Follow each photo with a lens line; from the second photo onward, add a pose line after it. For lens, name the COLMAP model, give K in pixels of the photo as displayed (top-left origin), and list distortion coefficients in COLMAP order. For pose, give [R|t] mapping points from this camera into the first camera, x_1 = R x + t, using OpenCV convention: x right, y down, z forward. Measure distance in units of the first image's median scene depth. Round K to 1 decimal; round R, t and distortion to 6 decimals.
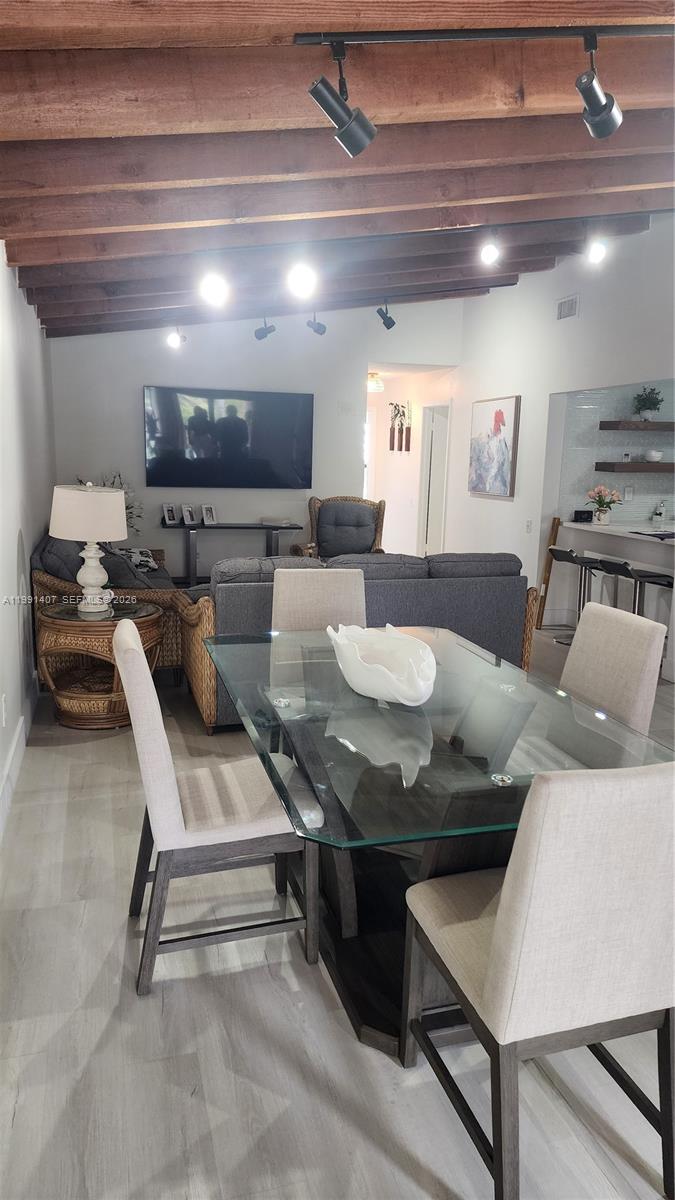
lens RADIAL K [[808.8, 0, 337.5], [0, 808.8, 600.0], [0, 0, 1]] dist [0.069128, -0.071333]
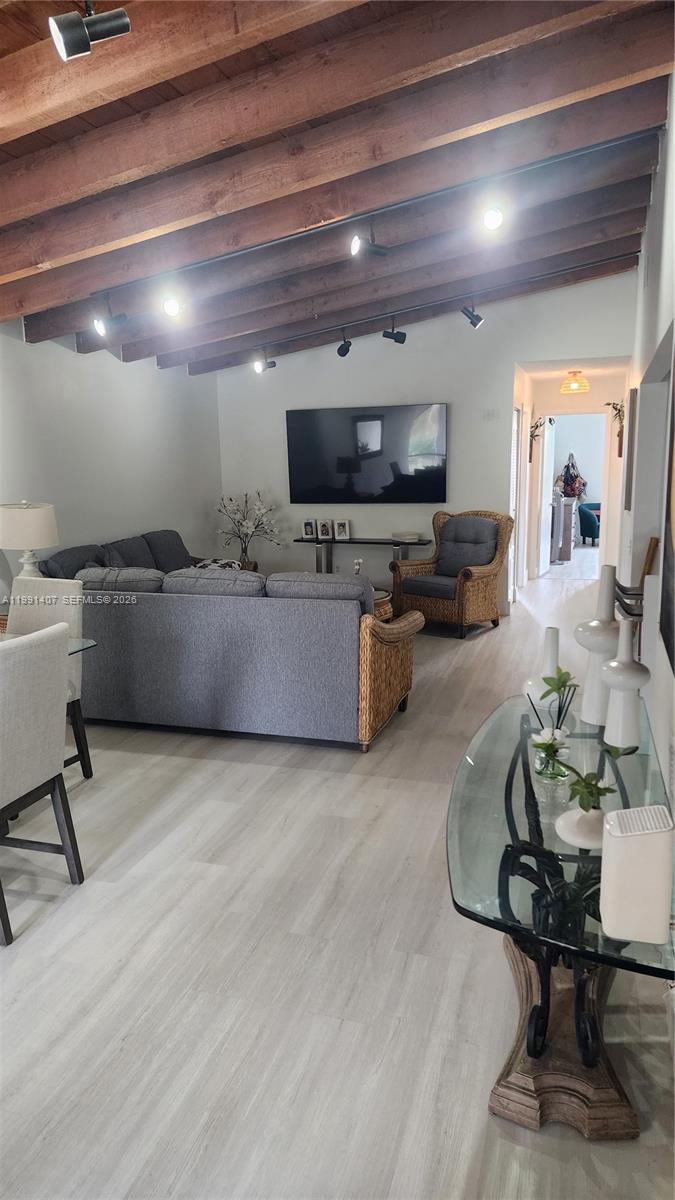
lens RADIAL K [[808.8, 0, 337.5], [0, 808.8, 600.0], [0, 0, 1]] dist [0.069128, -0.071333]
pose [[0.791756, 0.062399, -0.607642, 0.471421], [-0.071430, 0.997402, 0.009351, -0.022880], [0.606646, 0.036000, 0.794156, 0.163007]]
